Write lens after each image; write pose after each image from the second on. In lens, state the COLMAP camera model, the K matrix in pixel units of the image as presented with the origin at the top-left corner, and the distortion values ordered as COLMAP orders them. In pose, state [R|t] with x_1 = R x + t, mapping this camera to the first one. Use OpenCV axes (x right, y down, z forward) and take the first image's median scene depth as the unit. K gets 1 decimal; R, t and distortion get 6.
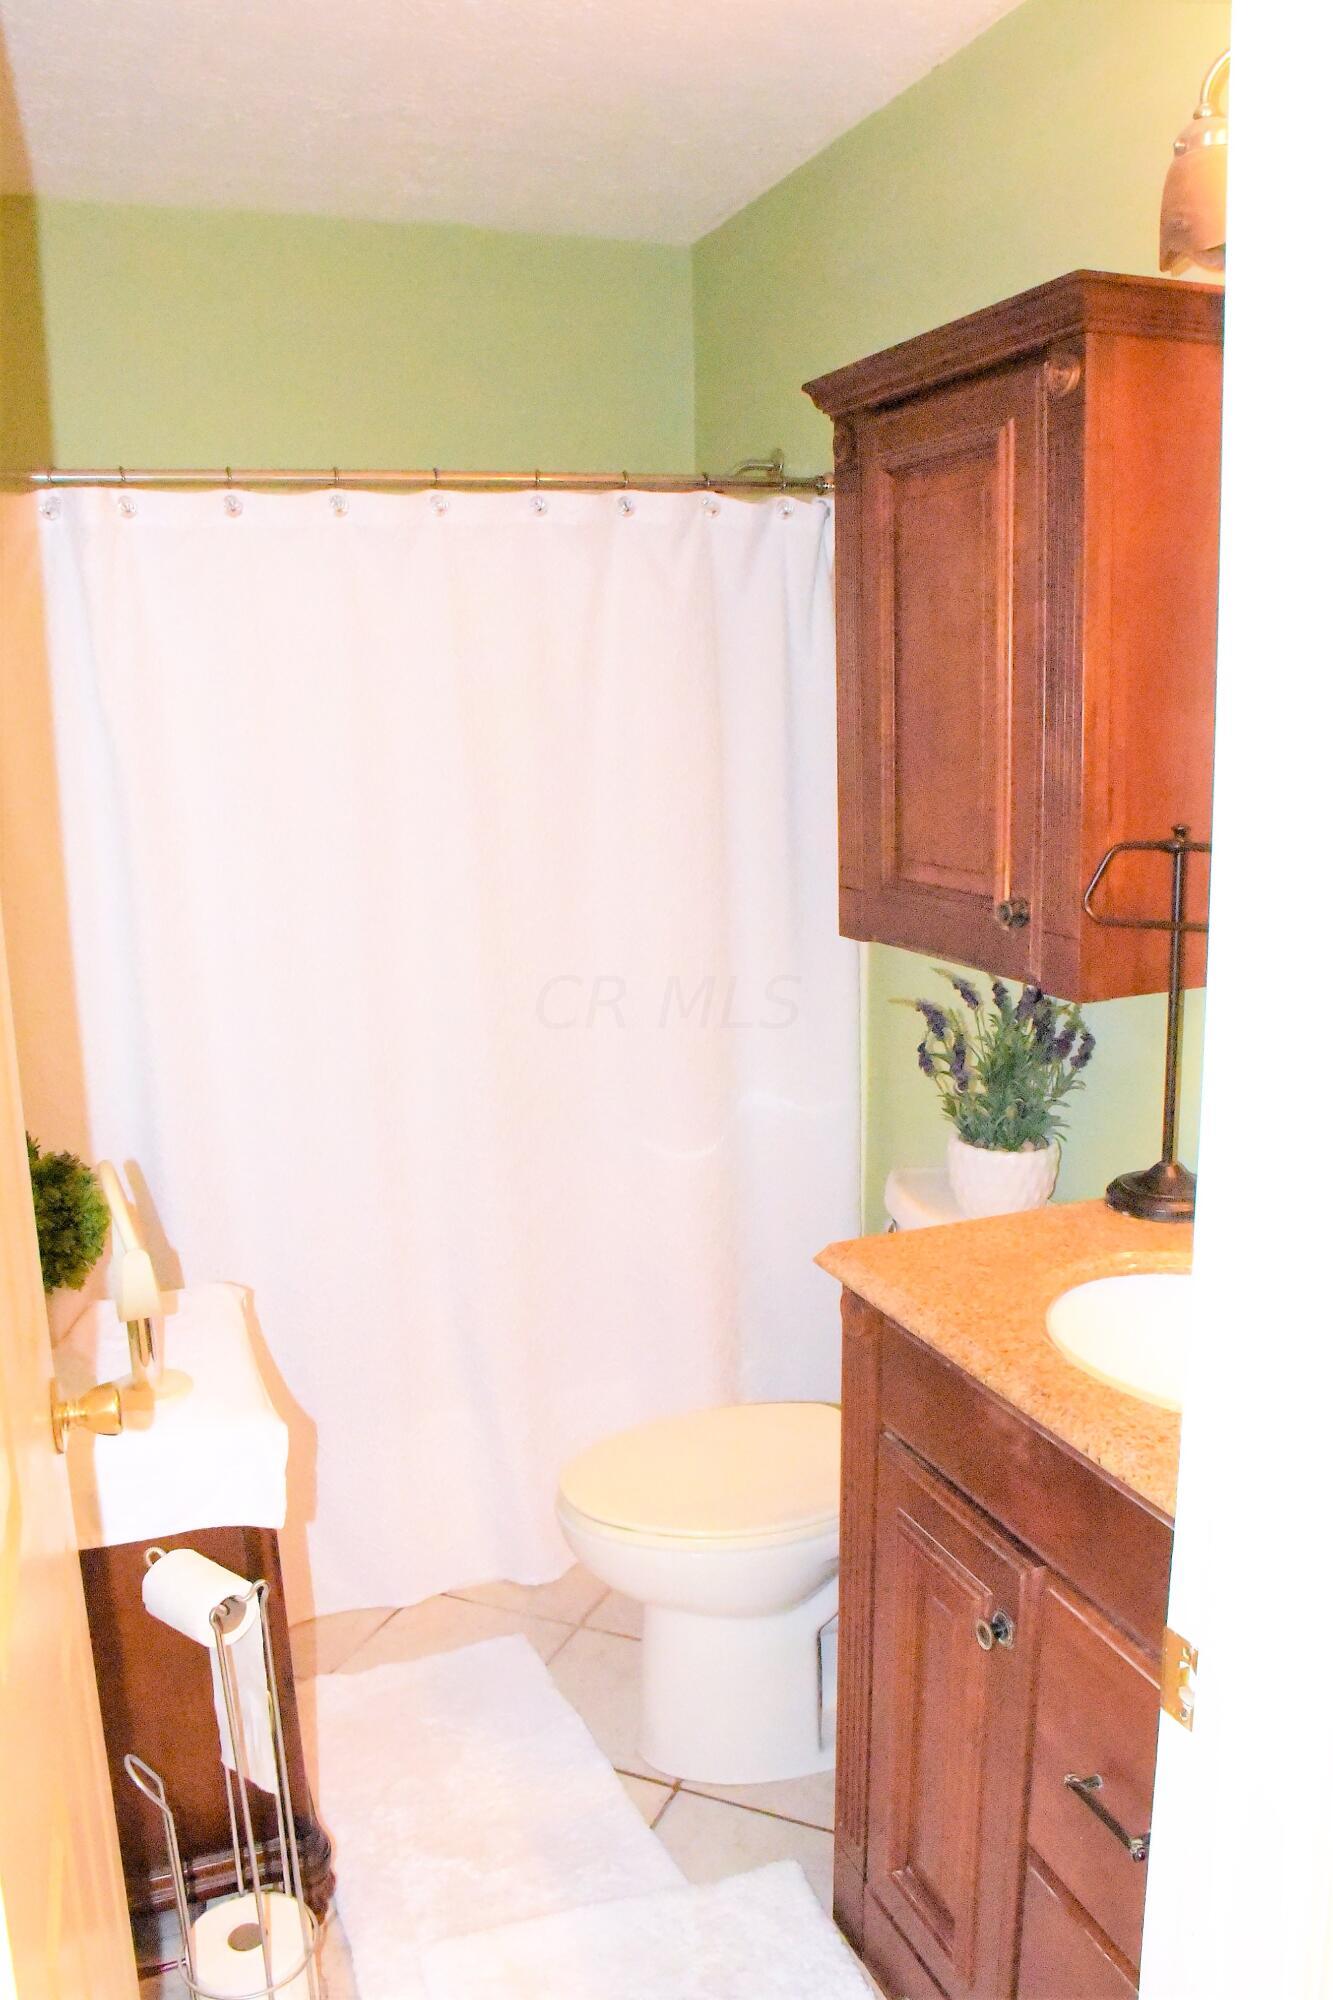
lens RADIAL K [[1571.4, 0, 666.5], [0, 1571.4, 1000.0], [0, 0, 1]] dist [-0.159232, 0.116829]
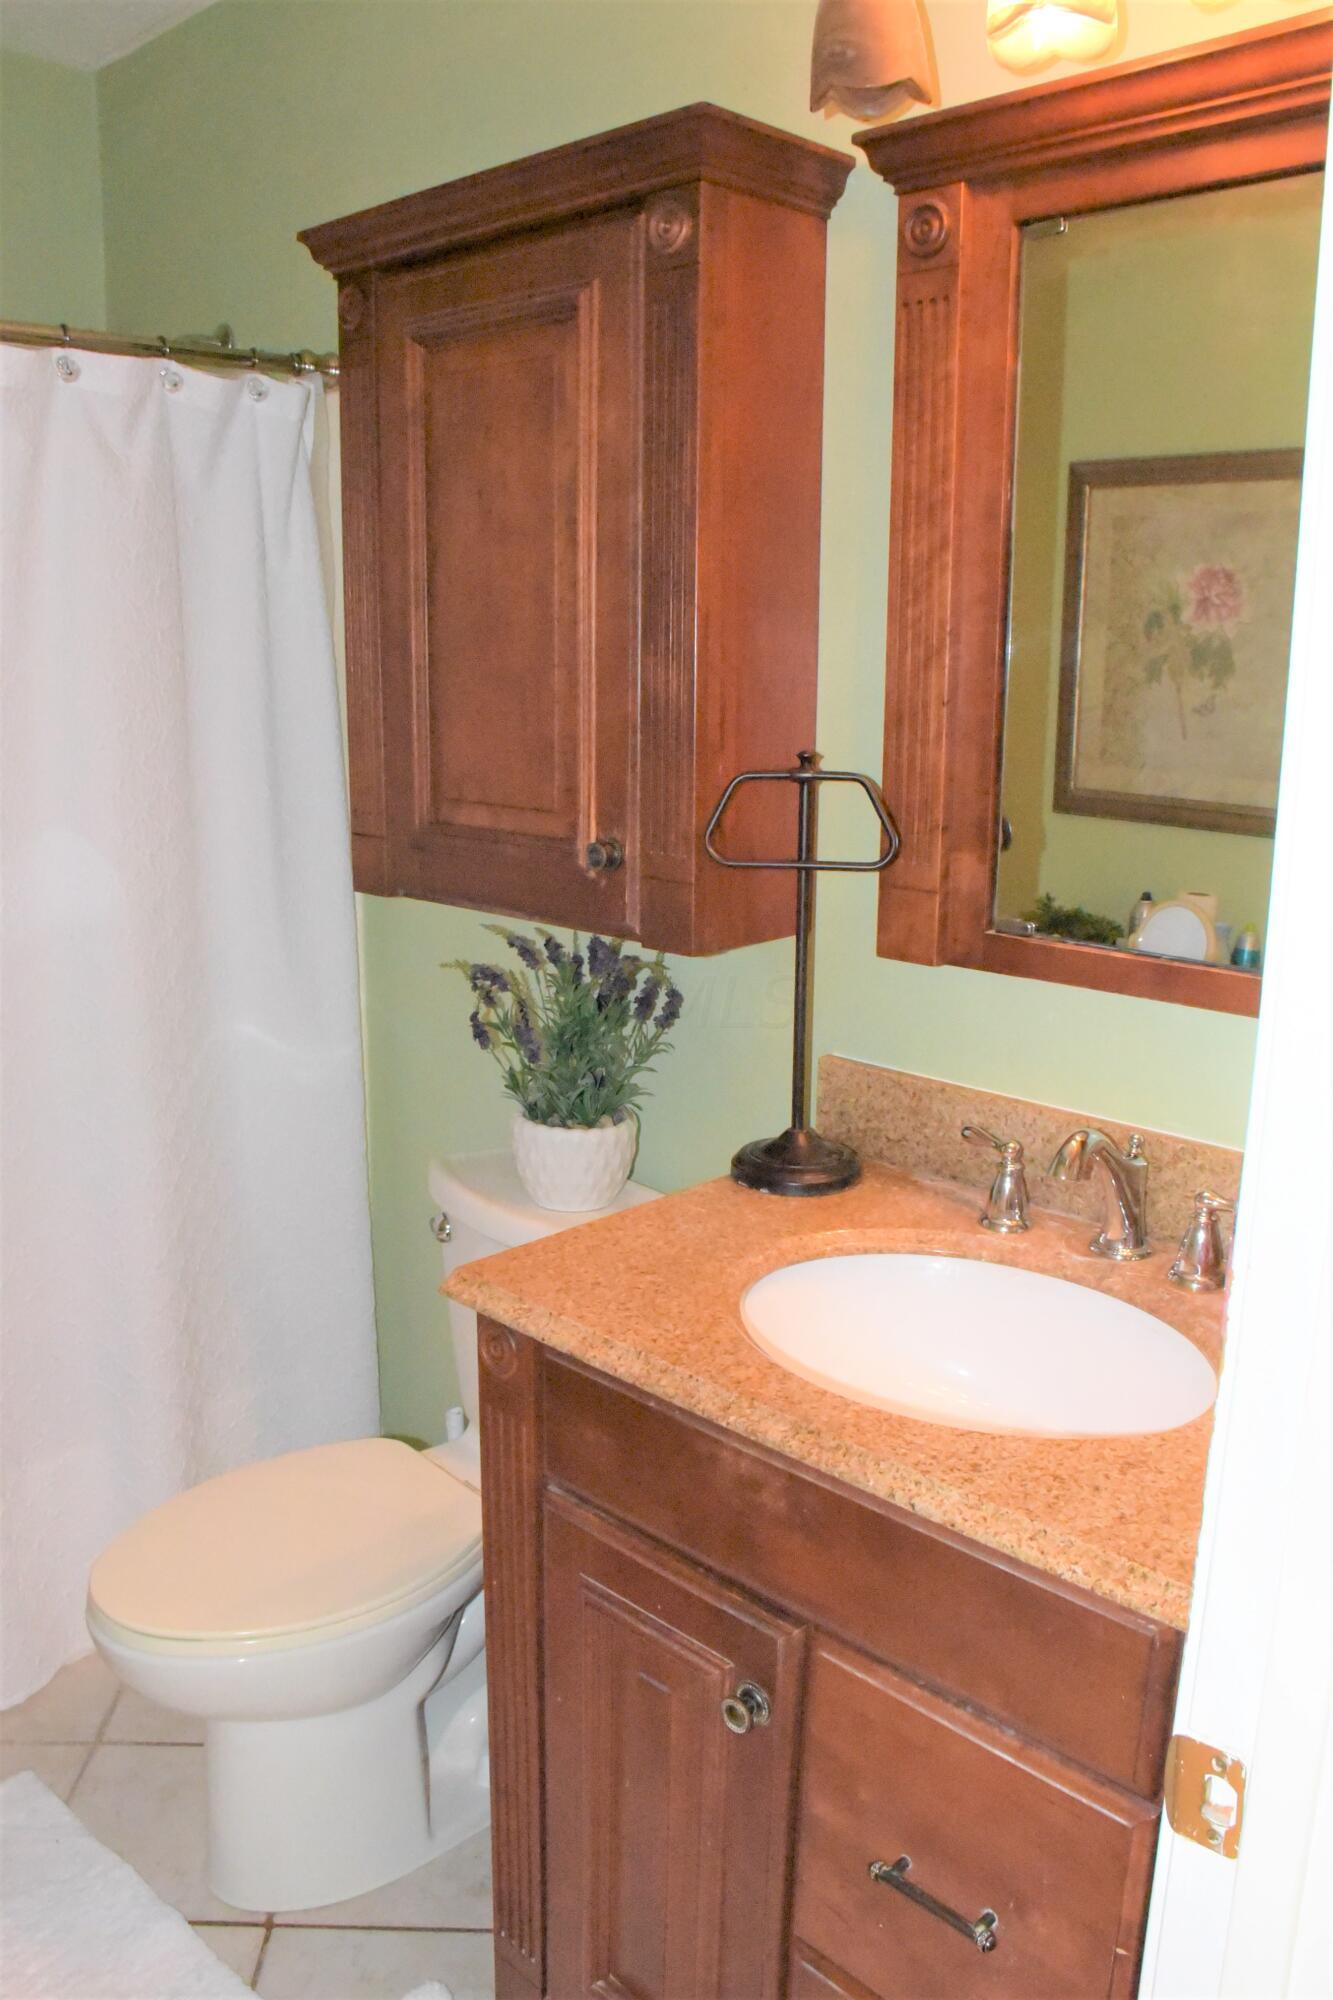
lens RADIAL K [[1571.4, 0, 666.5], [0, 1571.4, 1000.0], [0, 0, 1]] dist [-0.159232, 0.116829]
pose [[0.909375, -0.066405, 0.410643, -0.106732], [0.052919, 0.997623, 0.044133, -0.012829], [-0.412598, -0.018403, 0.910727, 0.186870]]
